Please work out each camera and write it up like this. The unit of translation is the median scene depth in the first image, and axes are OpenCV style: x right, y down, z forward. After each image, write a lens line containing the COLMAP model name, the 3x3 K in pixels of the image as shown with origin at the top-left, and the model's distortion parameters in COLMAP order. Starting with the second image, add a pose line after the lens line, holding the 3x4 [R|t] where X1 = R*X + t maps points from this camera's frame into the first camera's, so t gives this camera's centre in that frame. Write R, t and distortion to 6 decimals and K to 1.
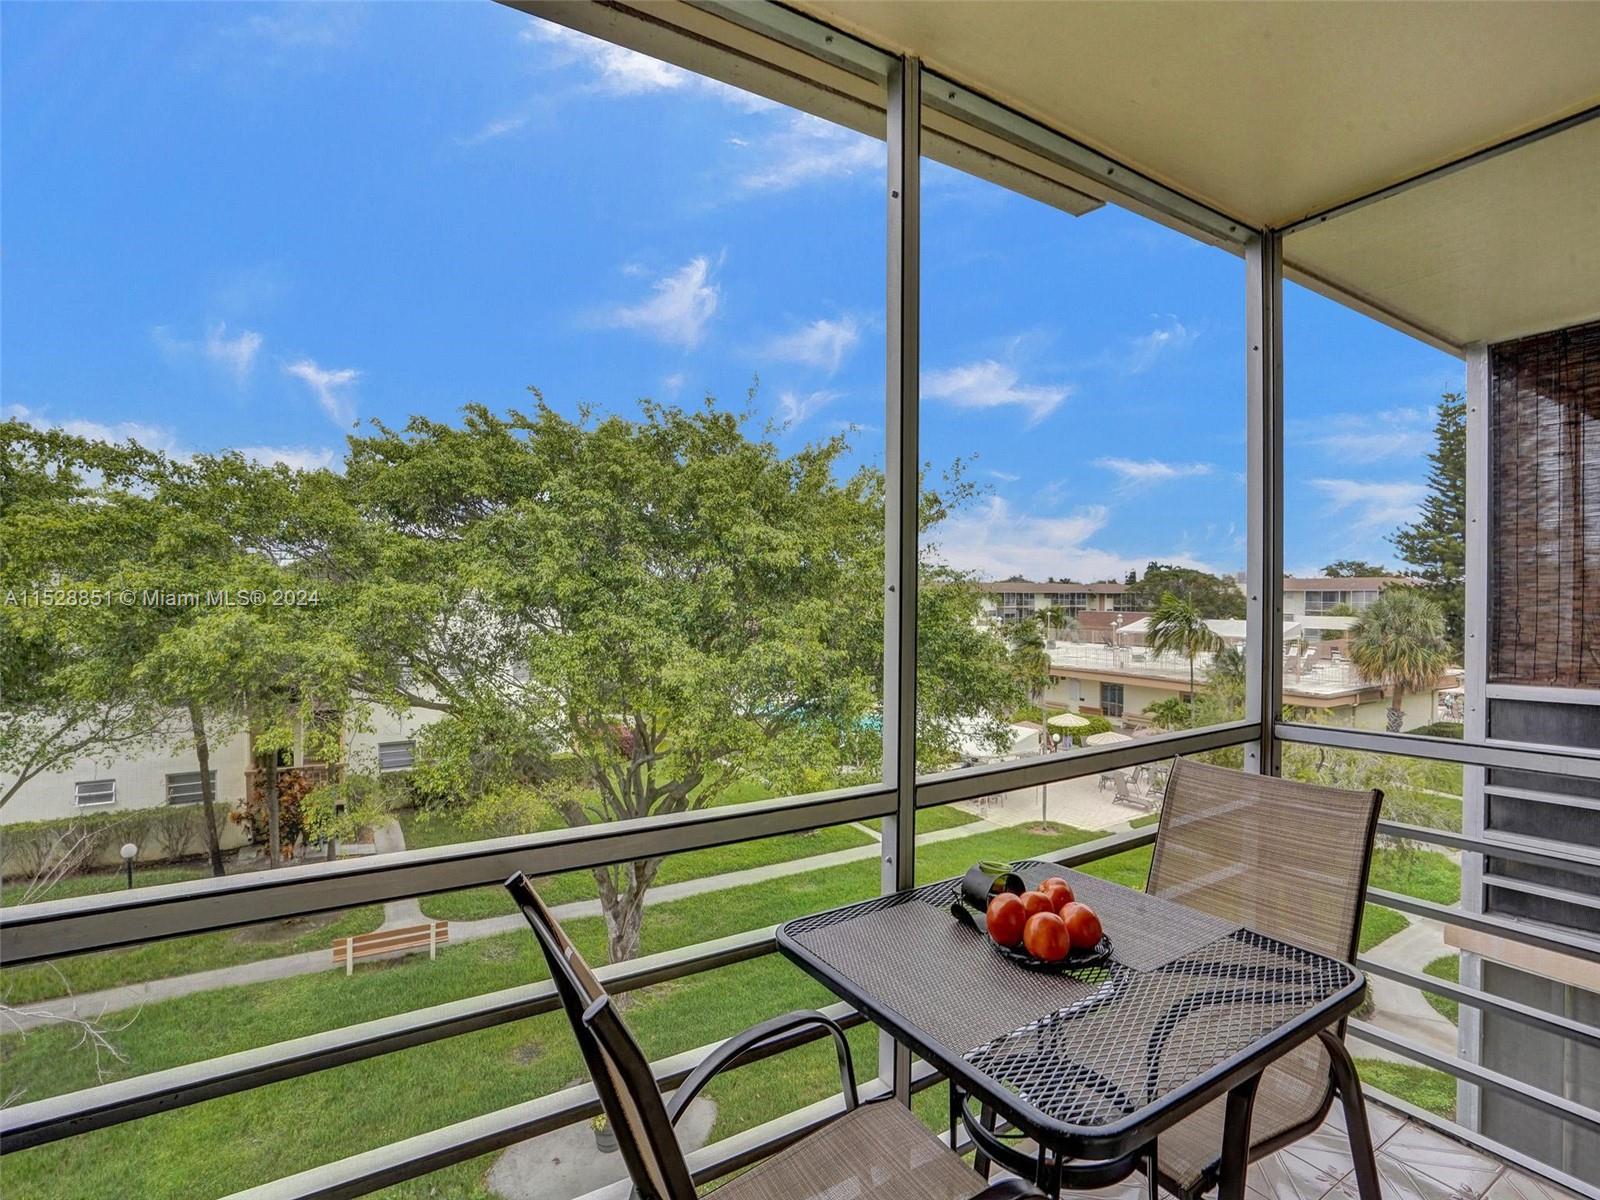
lens RADIAL K [[744.3, 0, 797.0], [0, 744.3, 609.9], [0, 0, 1]] dist [-0.058711, 0.020374]
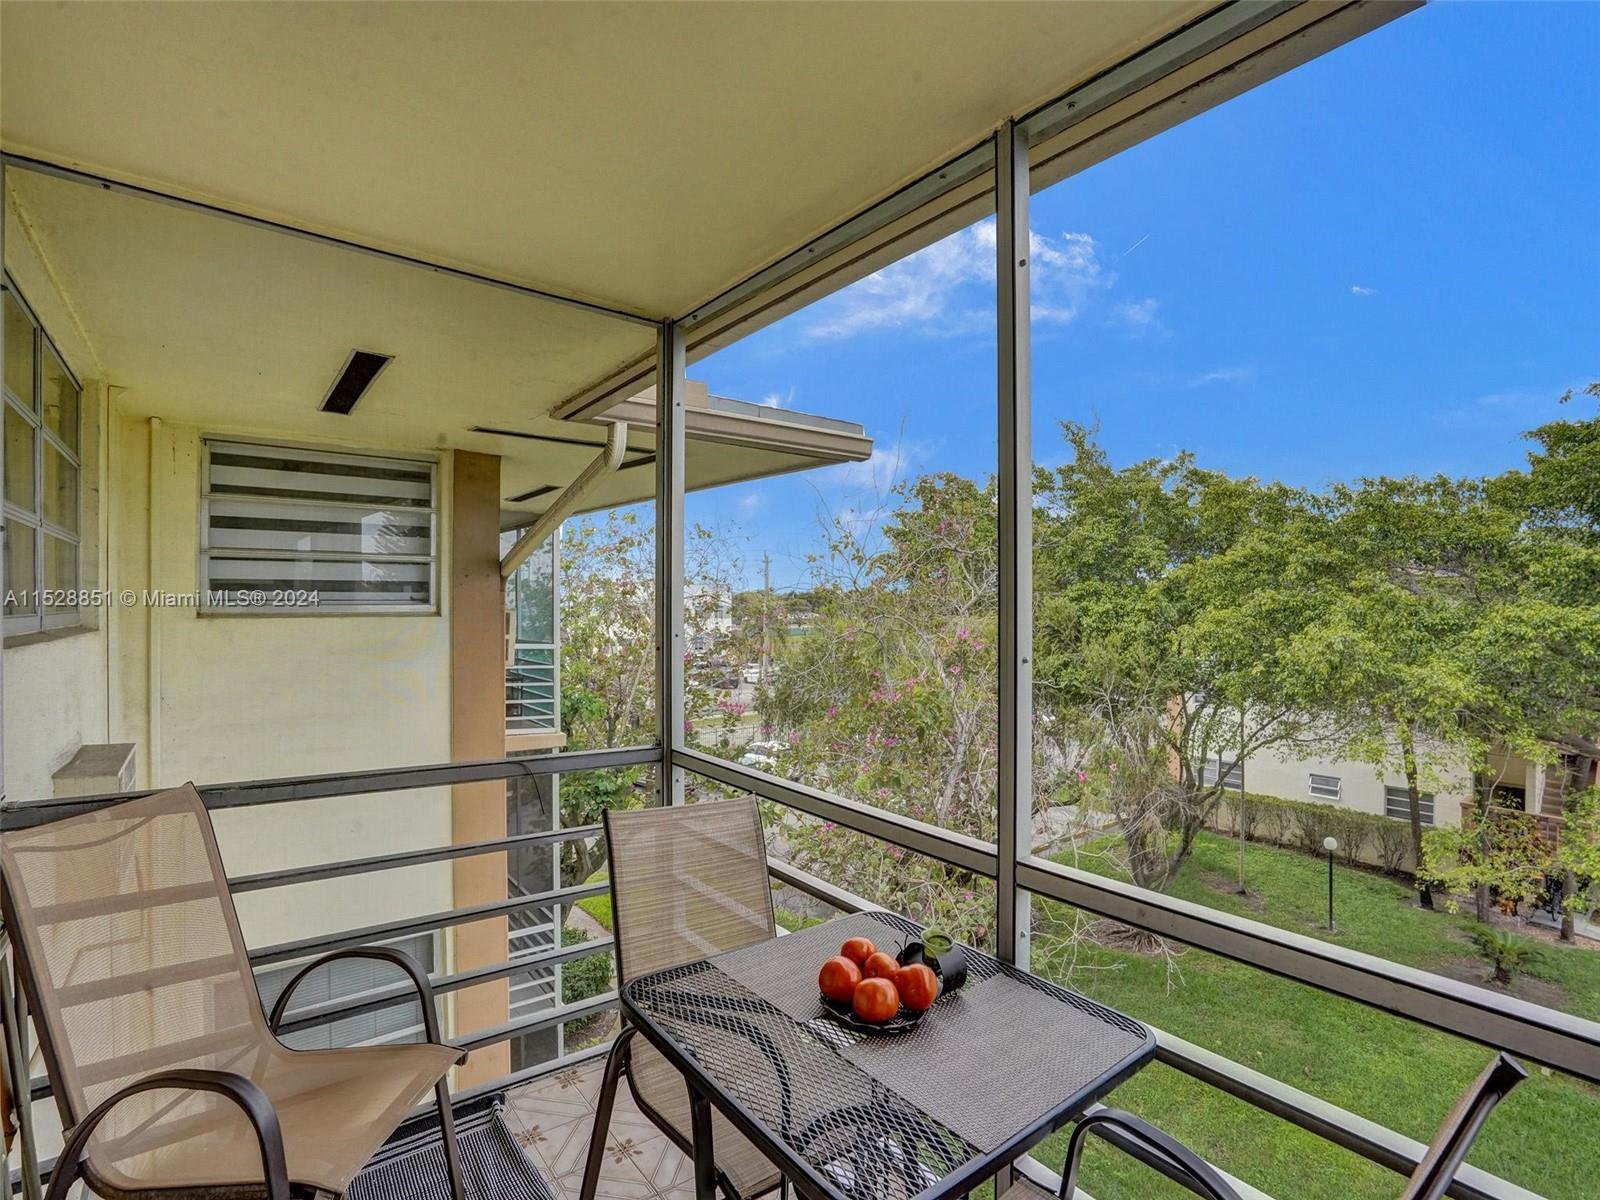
lens RADIAL K [[744.3, 0, 797.0], [0, 744.3, 609.9], [0, 0, 1]] dist [-0.058711, 0.020374]
pose [[0.099028, -0.001073, -0.995084, 0.143276], [-0.018859, 0.999818, -0.002955, -0.010924], [0.994906, 0.019059, 0.098990, 0.080560]]
